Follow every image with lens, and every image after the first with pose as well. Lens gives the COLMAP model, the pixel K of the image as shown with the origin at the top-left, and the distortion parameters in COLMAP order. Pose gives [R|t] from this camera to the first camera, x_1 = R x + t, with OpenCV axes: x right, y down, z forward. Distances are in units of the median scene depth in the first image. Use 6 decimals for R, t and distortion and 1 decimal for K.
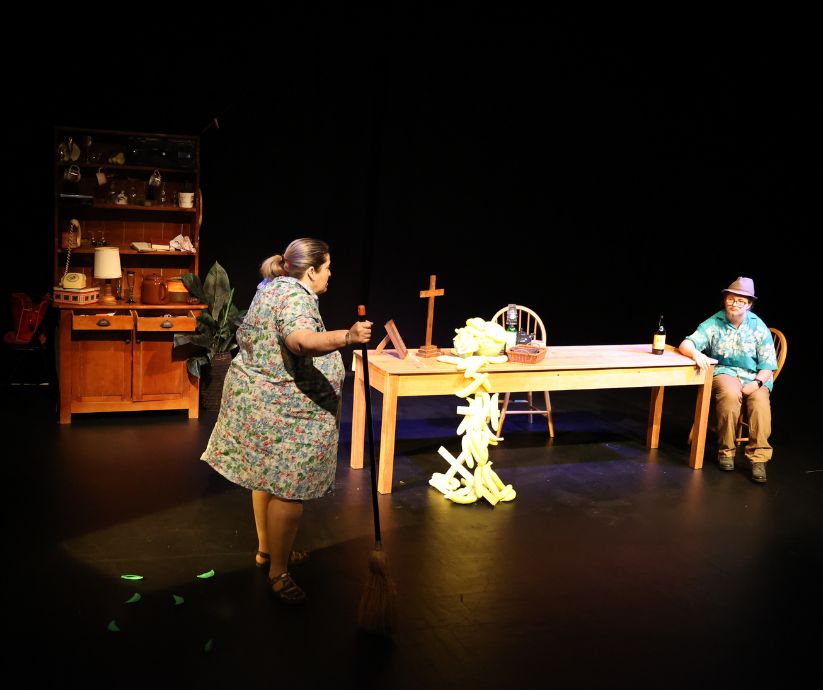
lens RADIAL K [[791.3, 0, 411.5], [0, 791.3, 345.0], [0, 0, 1]] dist [-0.004470, 0.011580]
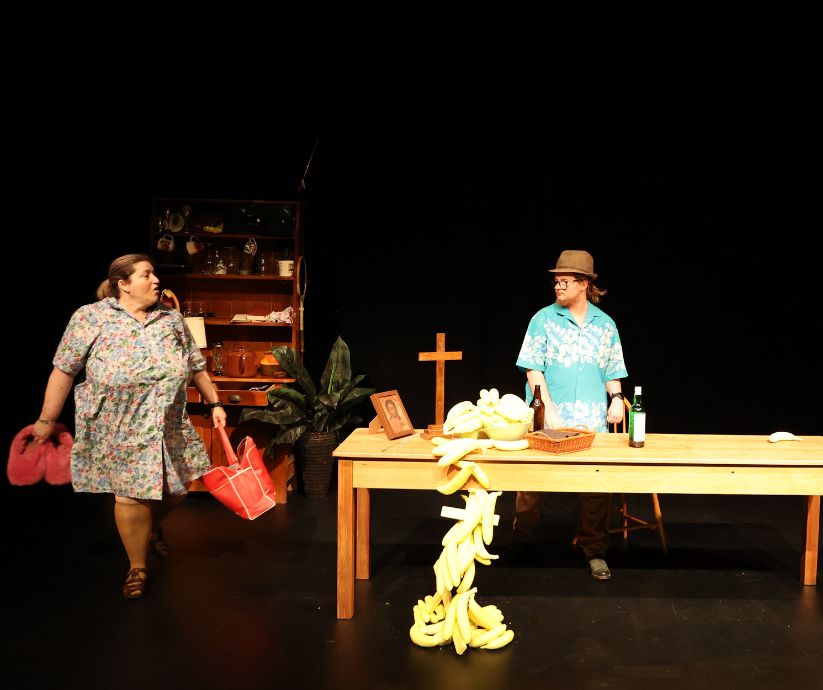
lens RADIAL K [[791.3, 0, 411.5], [0, 791.3, 345.0], [0, 0, 1]] dist [-0.004470, 0.011580]
pose [[0.949175, -0.003905, -0.314723, 0.194930], [-0.031864, 0.993594, -0.108428, 0.006791], [0.313130, 0.112945, 0.942970, 0.208013]]
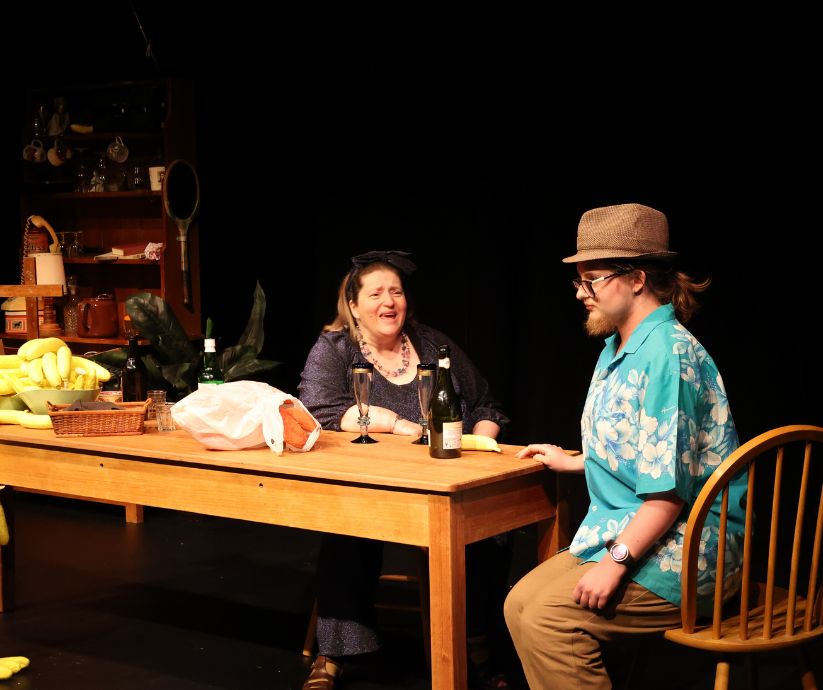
lens RADIAL K [[1550.1, 0, 411.5], [0, 1550.1, 345.0], [0, 0, 1]] dist [0.178346, 0.133582]
pose [[0.493612, 0.008213, -0.869643, 1.147935], [-0.117032, 0.991487, -0.057064, -0.002619], [0.861772, 0.129943, 0.490372, 0.721602]]
